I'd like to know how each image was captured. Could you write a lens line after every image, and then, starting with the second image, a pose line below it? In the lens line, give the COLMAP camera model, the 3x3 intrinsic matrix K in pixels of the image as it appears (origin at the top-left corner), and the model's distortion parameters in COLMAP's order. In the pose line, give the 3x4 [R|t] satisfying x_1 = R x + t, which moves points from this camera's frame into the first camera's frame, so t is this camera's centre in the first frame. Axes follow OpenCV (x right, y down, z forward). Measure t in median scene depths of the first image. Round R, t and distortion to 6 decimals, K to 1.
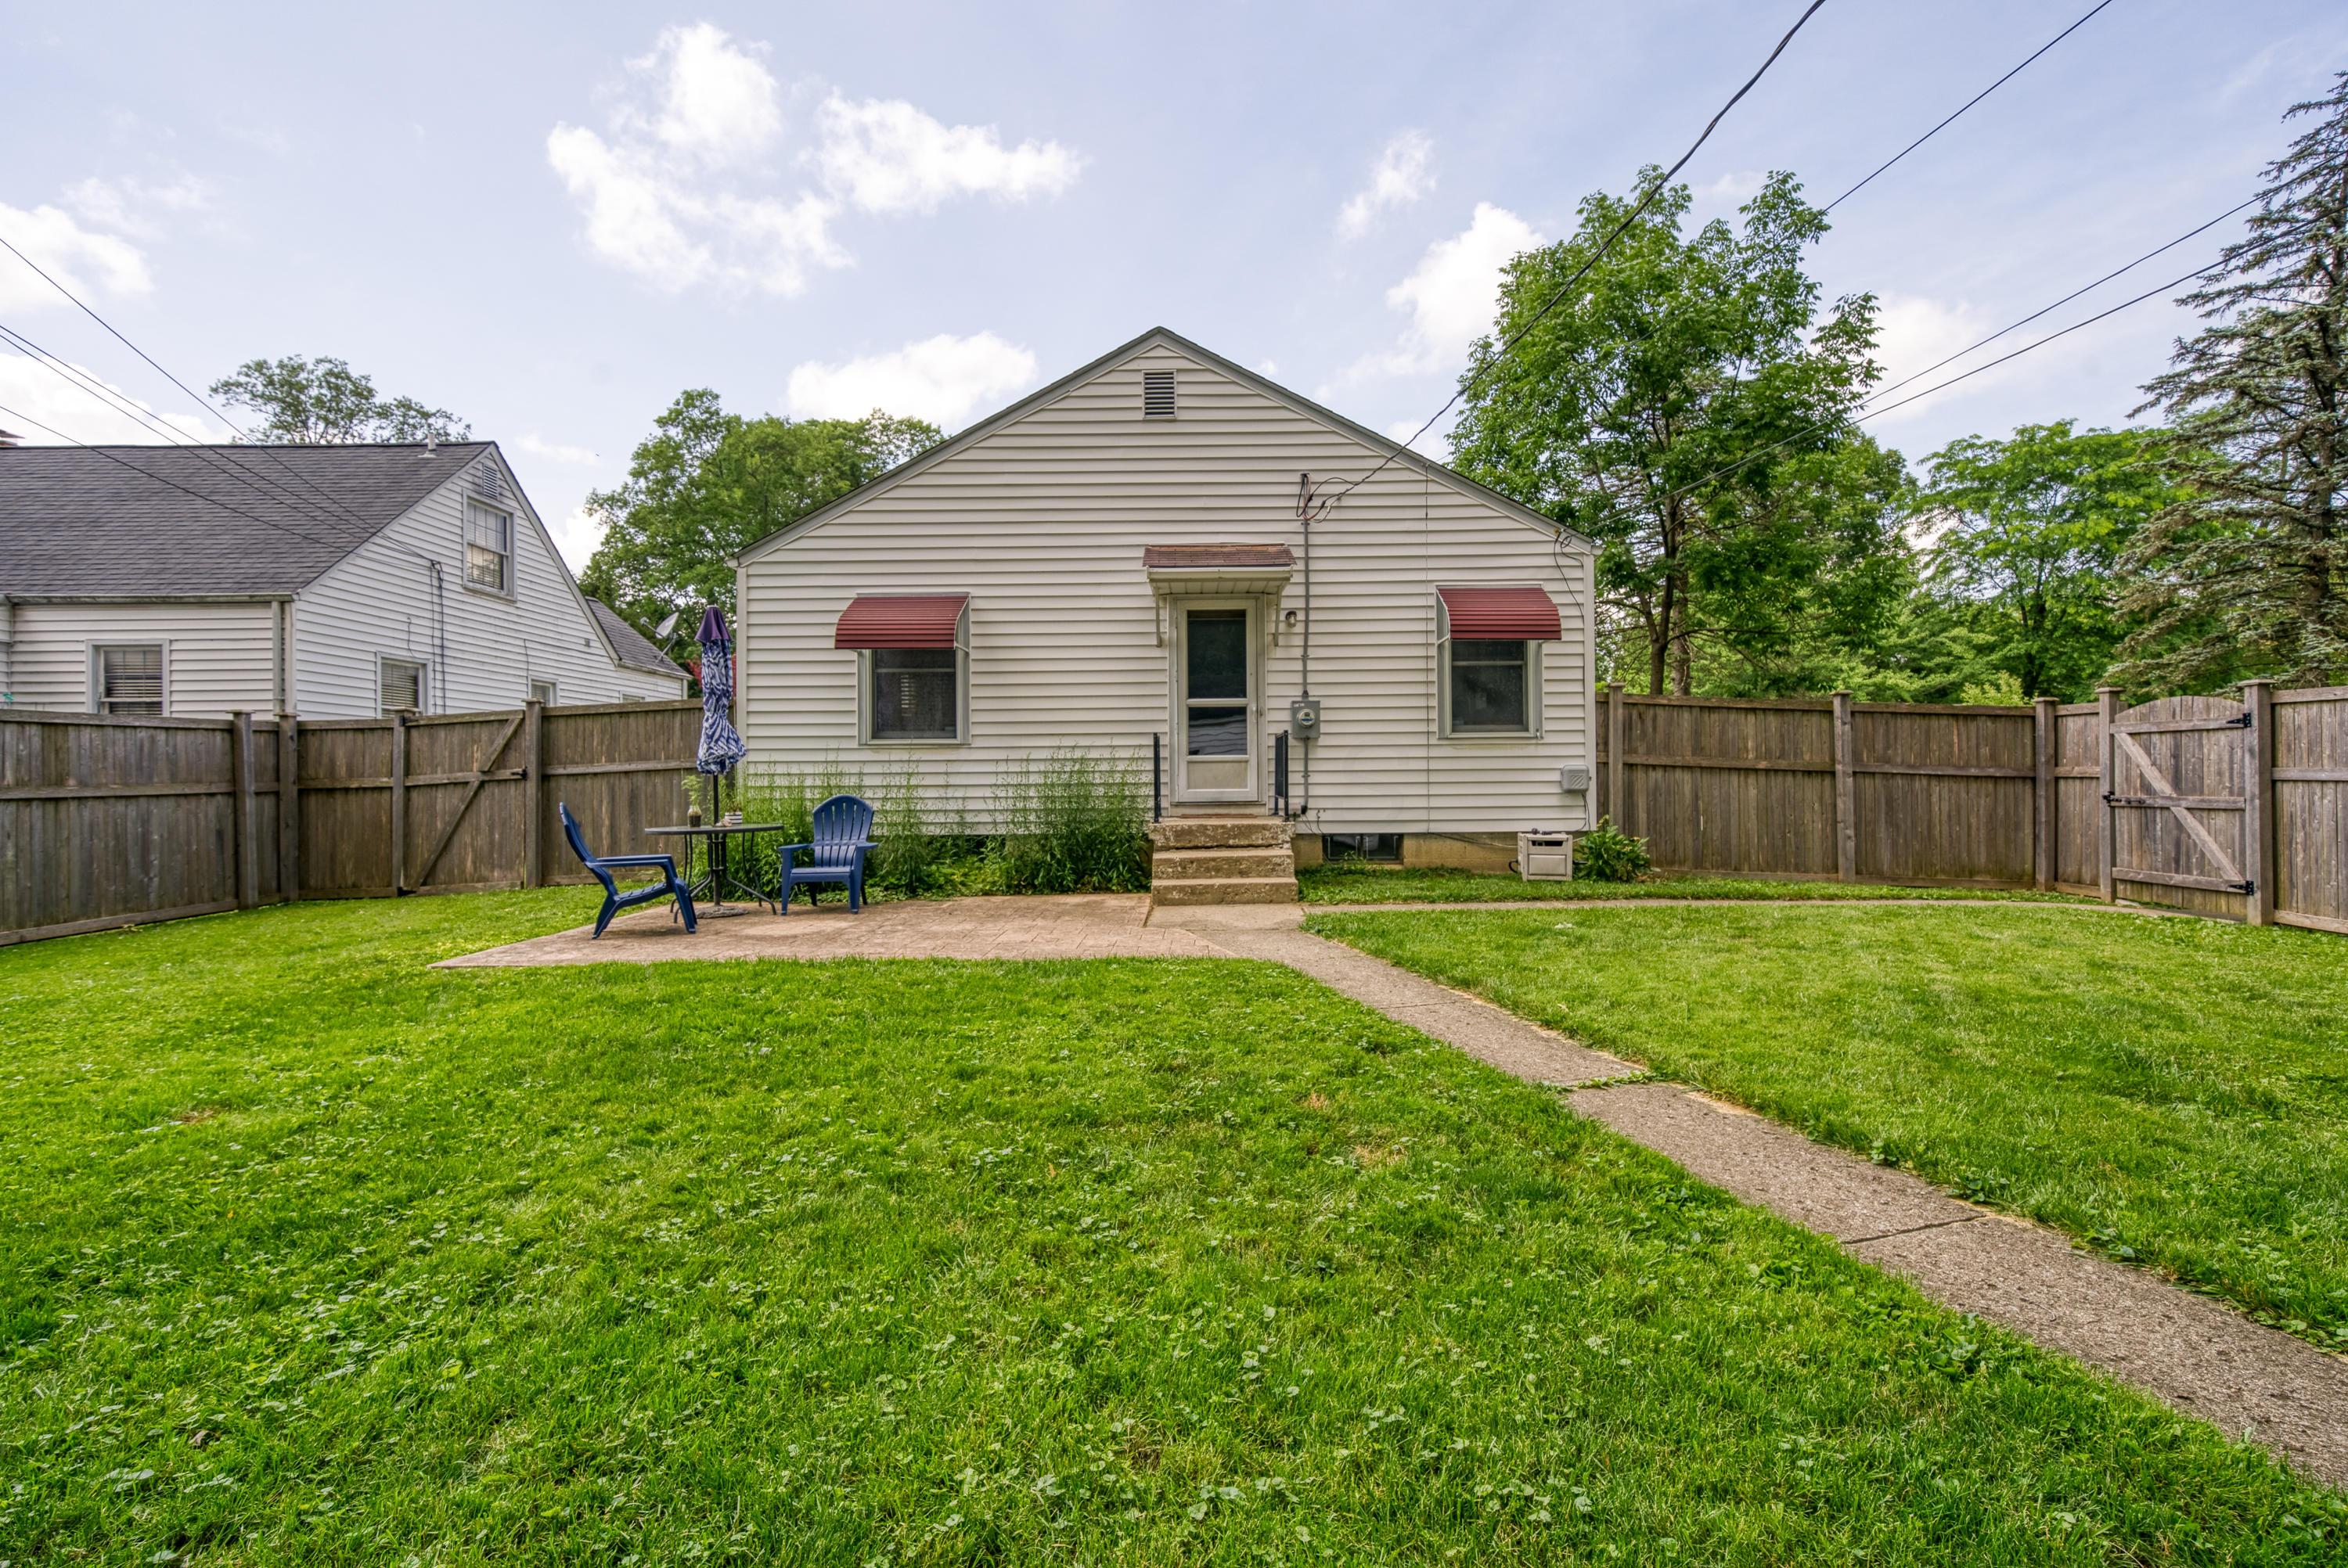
lens RADIAL K [[1043.8, 0, 1170.0], [0, 1043.8, 780.0], [0, 0, 1]] dist [0.003873, 0.002393]
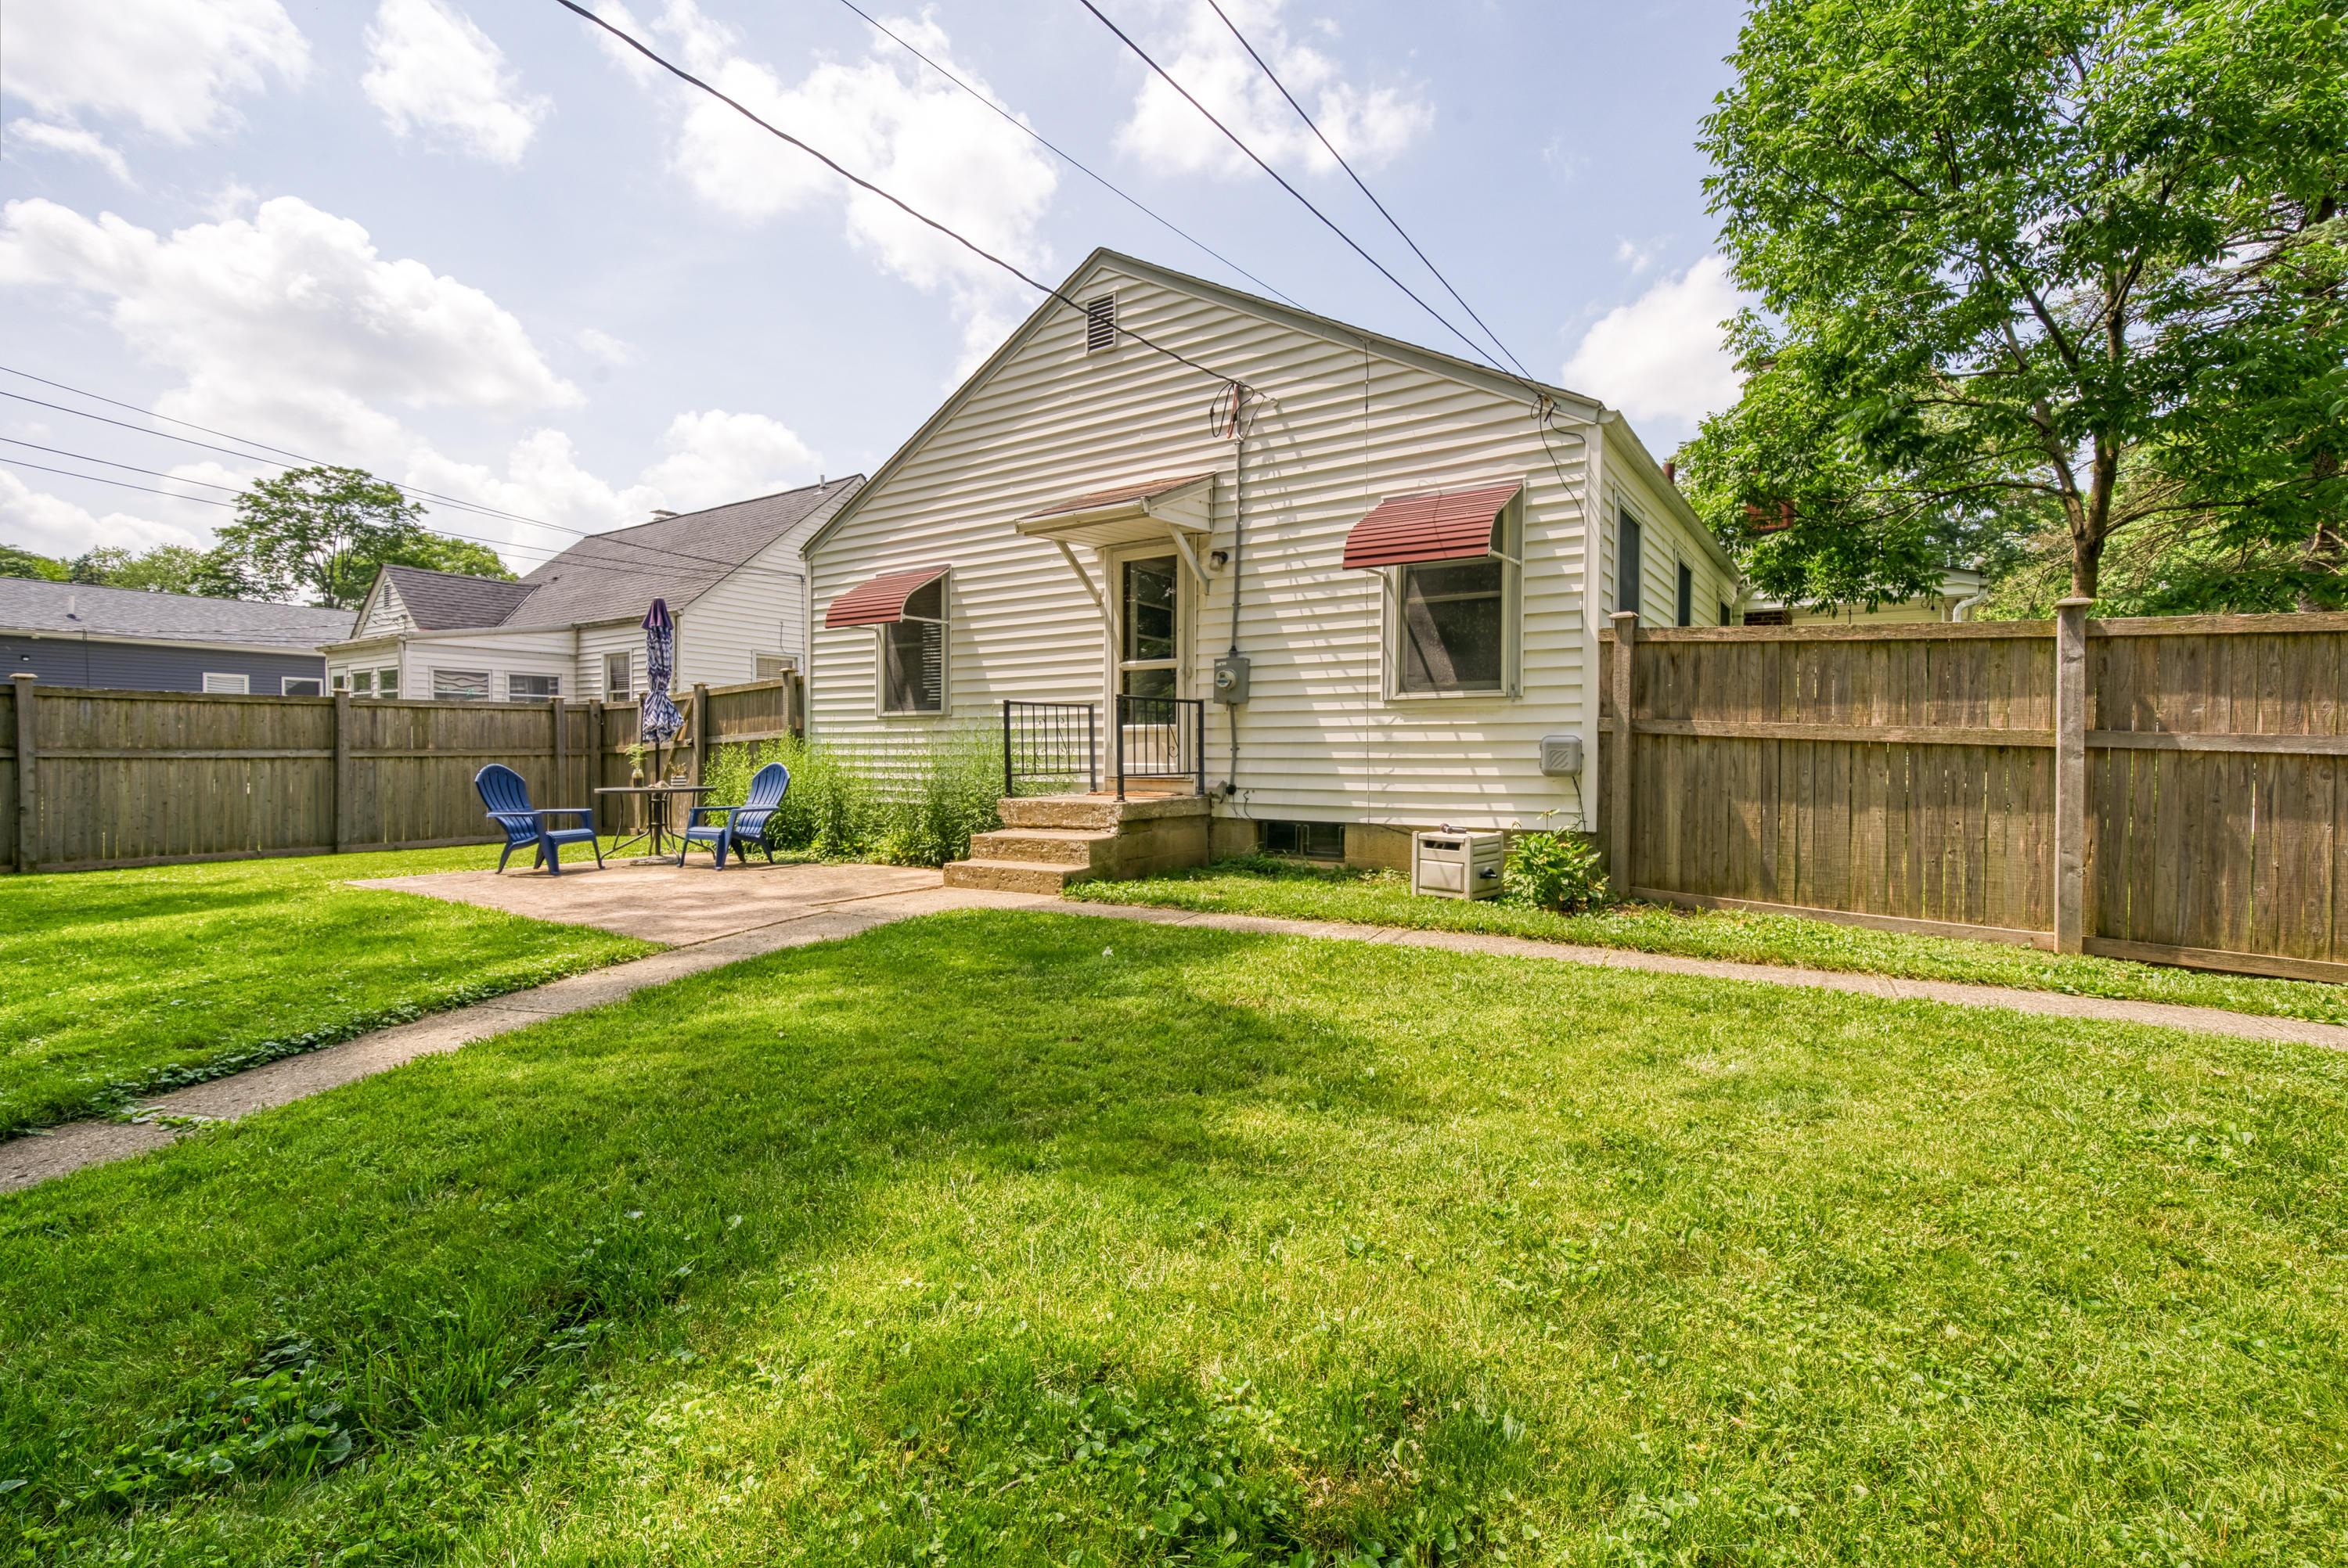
lens RADIAL K [[1043.8, 0, 1170.0], [0, 1043.8, 780.0], [0, 0, 1]] dist [0.003873, 0.002393]
pose [[0.837322, 0.022977, -0.546228, 0.543792], [-0.010678, 0.999613, 0.025681, -0.000163], [0.546607, -0.015671, 0.837243, 0.274240]]
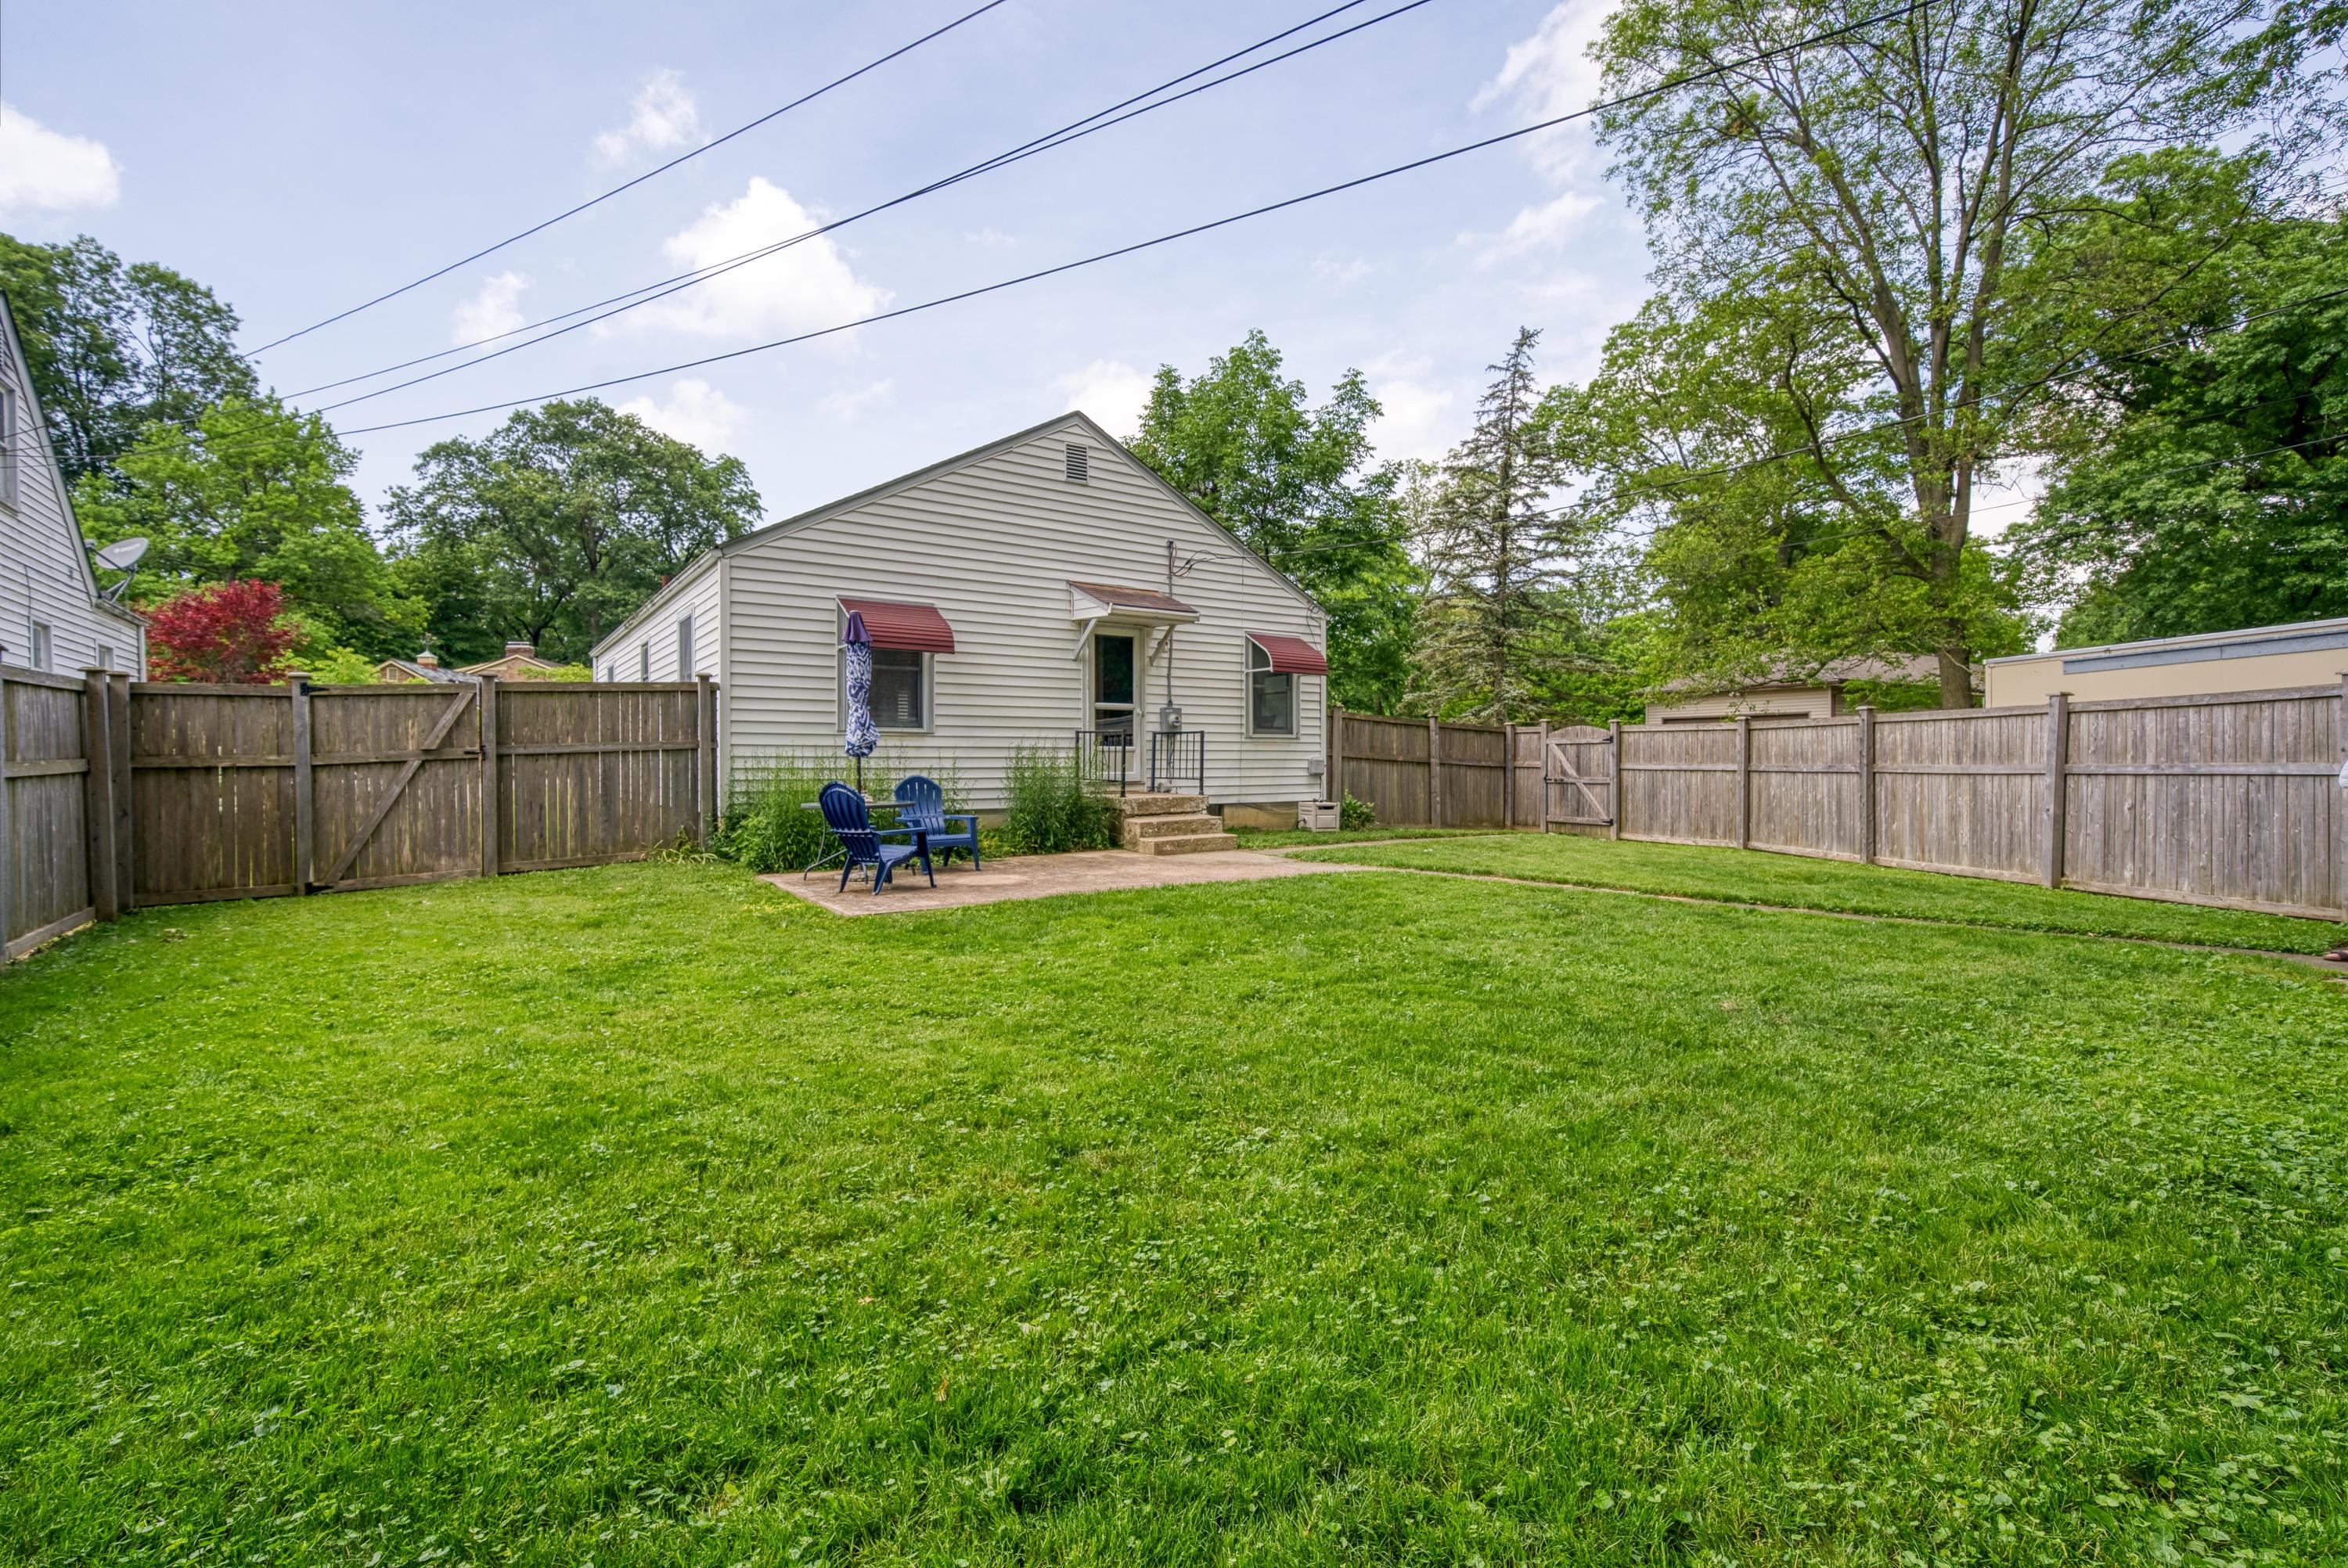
lens RADIAL K [[1043.8, 0, 1170.0], [0, 1043.8, 780.0], [0, 0, 1]] dist [0.003873, 0.002393]
pose [[0.814168, -0.001009, 0.580629, -0.662717], [-0.006561, 0.999919, 0.010939, 0.003756], [-0.580593, -0.012716, 0.814095, -0.112258]]
